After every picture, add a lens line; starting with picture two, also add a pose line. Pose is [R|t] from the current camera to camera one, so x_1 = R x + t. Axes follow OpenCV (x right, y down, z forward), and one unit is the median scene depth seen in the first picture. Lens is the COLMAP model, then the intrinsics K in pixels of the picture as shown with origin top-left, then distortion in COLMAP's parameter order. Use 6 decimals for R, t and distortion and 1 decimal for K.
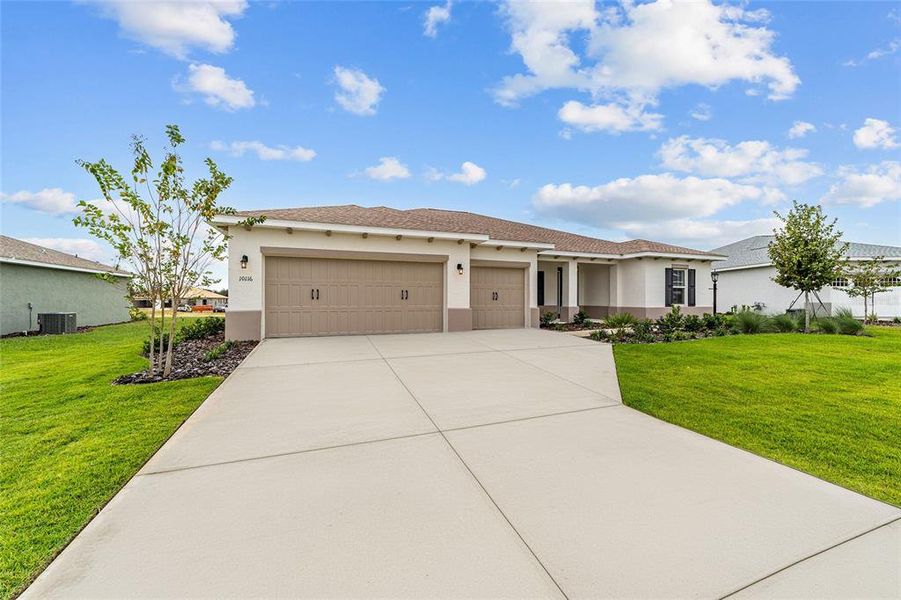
lens RADIAL K [[315.2, 0, 446.6], [0, 315.2, 296.4], [0, 0, 1]] dist [0.002751, 0.000045]
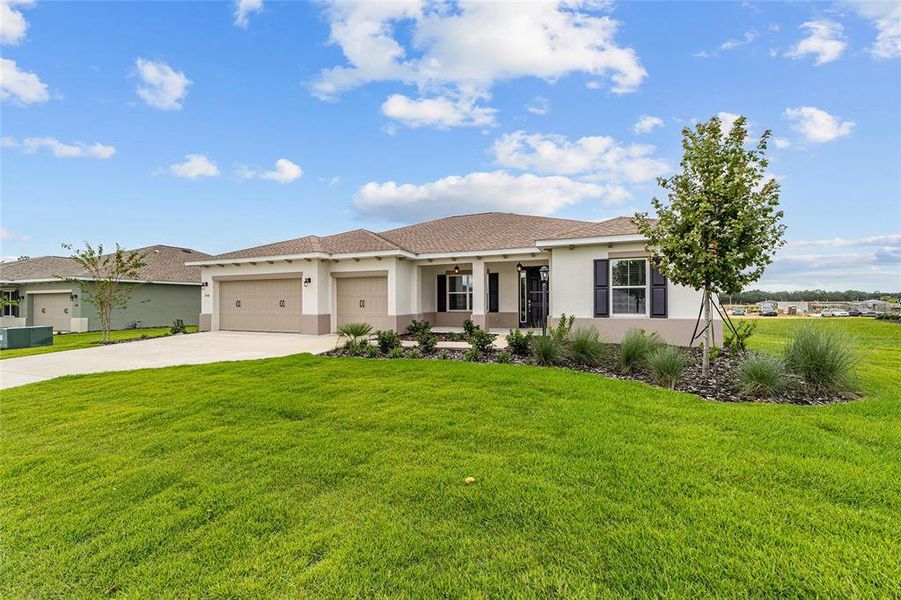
lens RADIAL K [[350.9, 0, 446.4], [0, 350.9, 297.0], [0, 0, 1]] dist [-0.000384, 0.001349]
pose [[0.750617, -0.019630, -0.660446, 0.952723], [0.007565, 0.999748, -0.021118, 0.002767], [0.660694, 0.010856, 0.750576, 0.235481]]
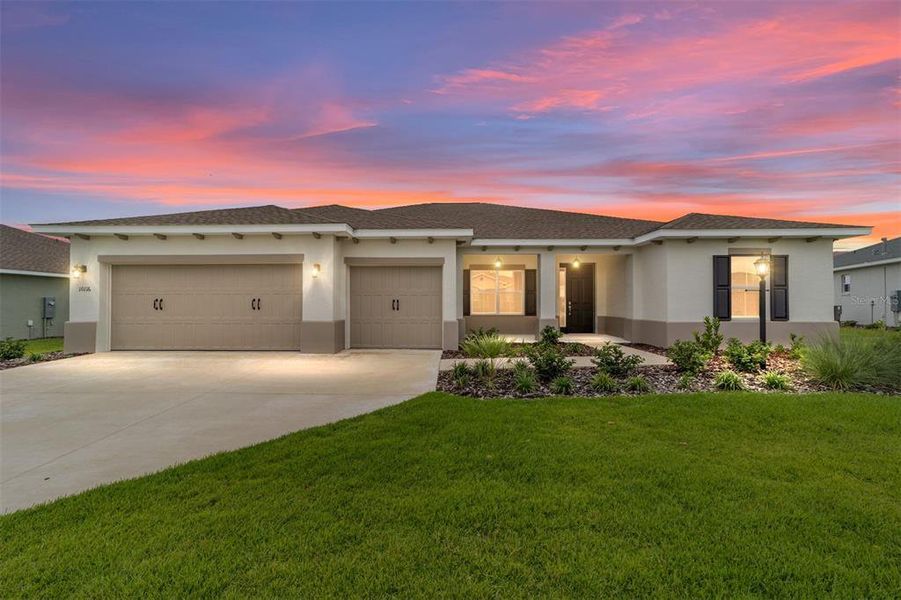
lens RADIAL K [[350.9, 0, 450.3], [0, 350.9, 299.1], [0, 0, 1]] dist [-0.000384, 0.001349]
pose [[0.936189, -0.012585, -0.351271, 0.464603], [0.005485, 0.999760, -0.021198, 0.002708], [0.351454, 0.017919, 0.936034, 0.216085]]
